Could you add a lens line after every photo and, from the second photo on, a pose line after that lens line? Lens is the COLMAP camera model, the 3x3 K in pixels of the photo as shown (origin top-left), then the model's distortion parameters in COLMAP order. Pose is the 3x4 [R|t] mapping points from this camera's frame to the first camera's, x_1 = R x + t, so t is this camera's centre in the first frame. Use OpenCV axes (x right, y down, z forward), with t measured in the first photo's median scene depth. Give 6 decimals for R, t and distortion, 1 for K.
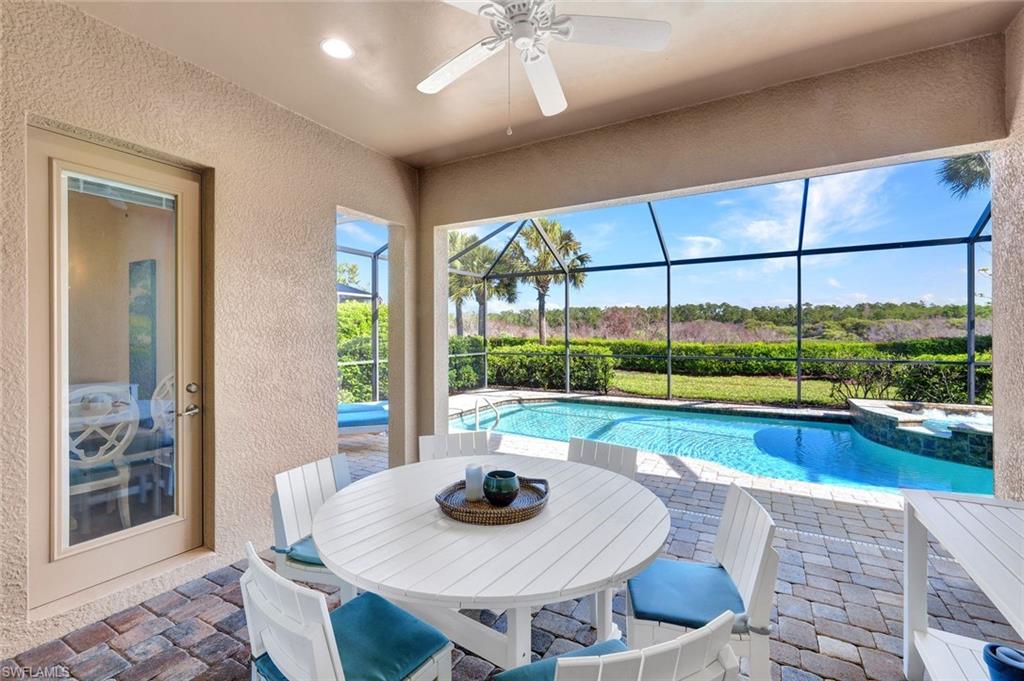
lens RADIAL K [[444.1, 0, 511.0], [0, 444.1, 336.1], [0, 0, 1]] dist [0.003049, -0.000155]
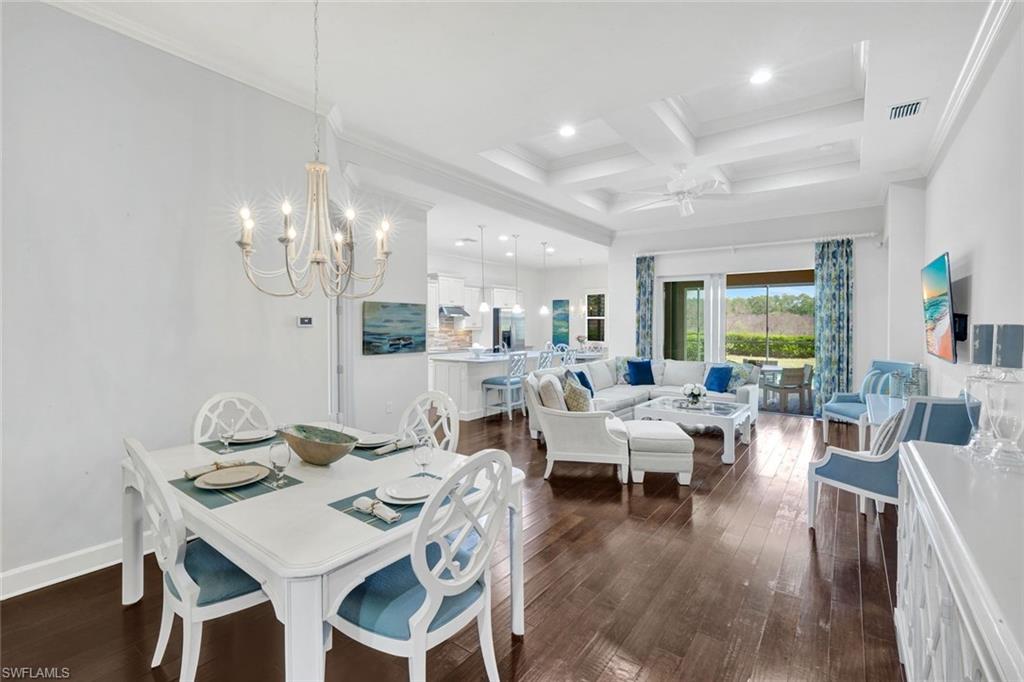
lens RADIAL K [[460.2, 0, 516.2], [0, 460.2, 342.2], [0, 0, 1]] dist [-0.000351, -0.000184]
pose [[0.994148, 0.010221, -0.107543, -0.282839], [-0.006689, 0.999428, 0.033148, -0.003417], [0.107820, -0.032235, 0.993648, -0.581435]]
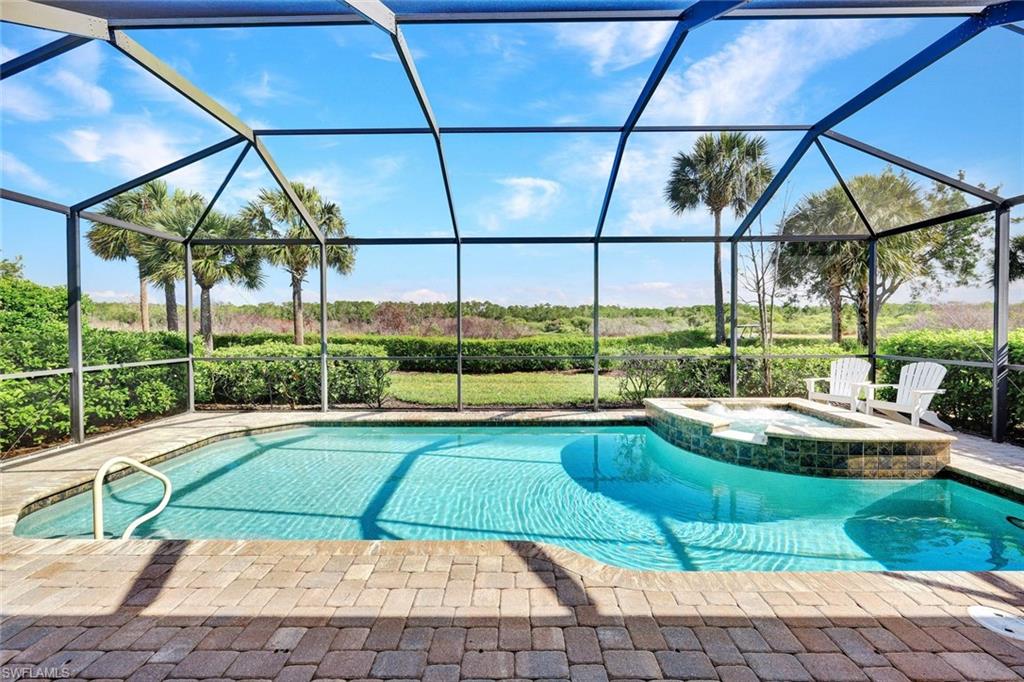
lens RADIAL K [[428.3, 0, 511.9], [0, 428.3, 336.2], [0, 0, 1]] dist [0.000310, 0.000071]
pose [[0.873386, -0.008889, 0.486948, 0.044780], [0.002755, 0.999908, 0.013312, -0.001806], [-0.487021, -0.010284, 0.873330, 0.200792]]
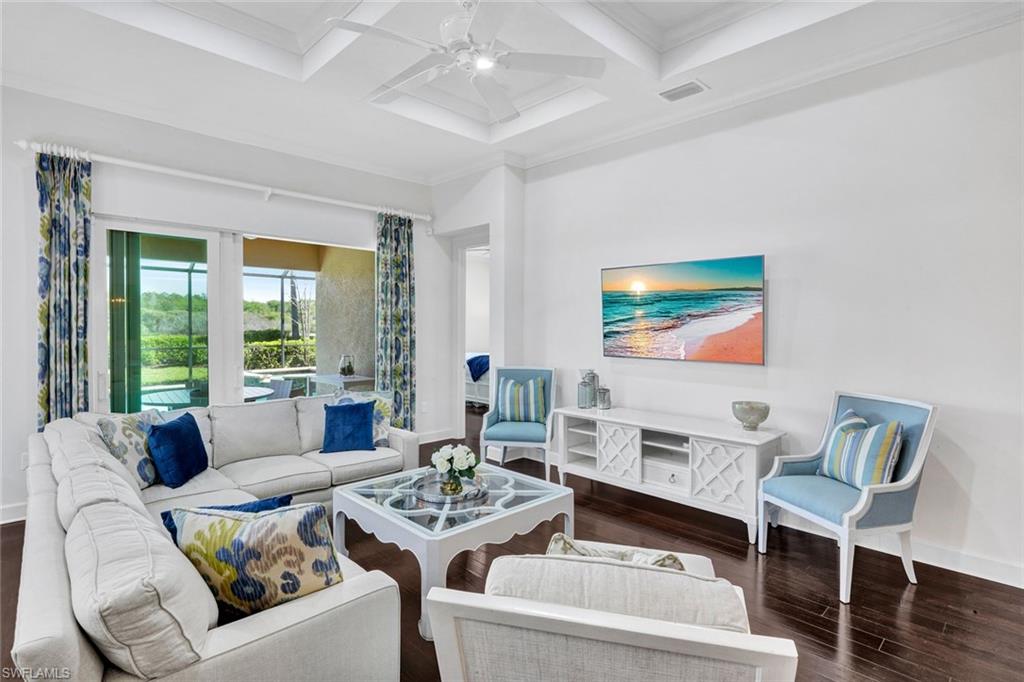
lens RADIAL K [[512.6, 0, 508.8], [0, 512.6, 331.0], [0, 0, 1]] dist [-0.000420, 0.001172]
pose [[0.276427, -0.007038, 0.961009, -0.381632], [0.000287, 0.999974, 0.007241, -0.007025], [-0.961035, -0.001725, 0.276422, -0.243944]]
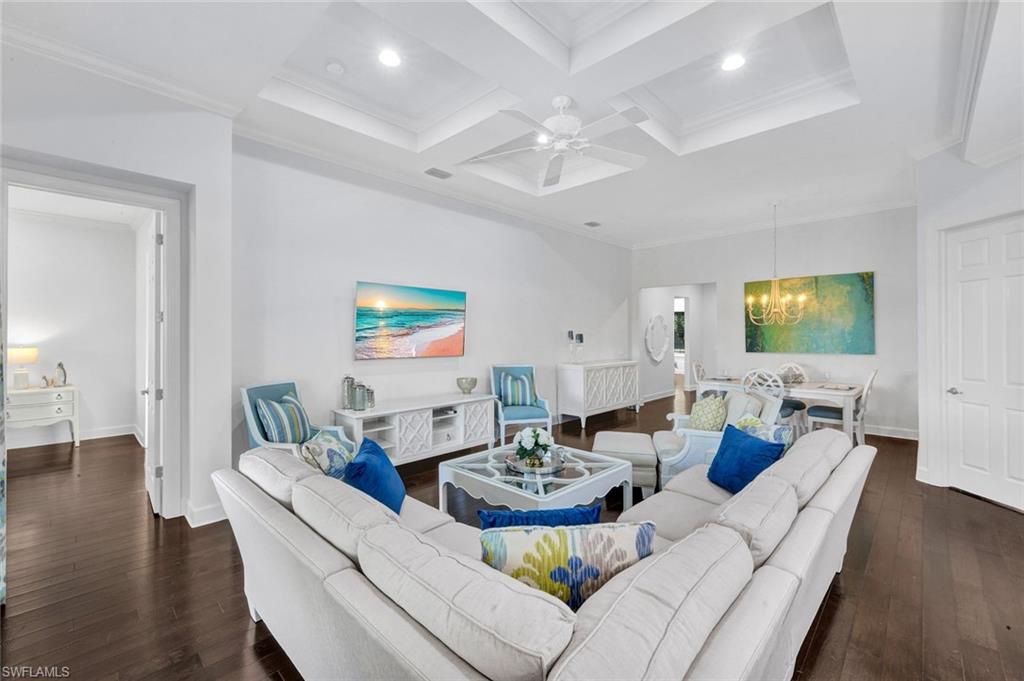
lens RADIAL K [[428.3, 0, 515.2], [0, 428.3, 334.2], [0, 0, 1]] dist [0.000310, 0.000071]
pose [[-0.969629, 0.006104, 0.244505, -0.225856], [0.008118, 0.999941, 0.007230, -0.009413], [-0.244447, 0.008995, -0.969621, 0.070416]]
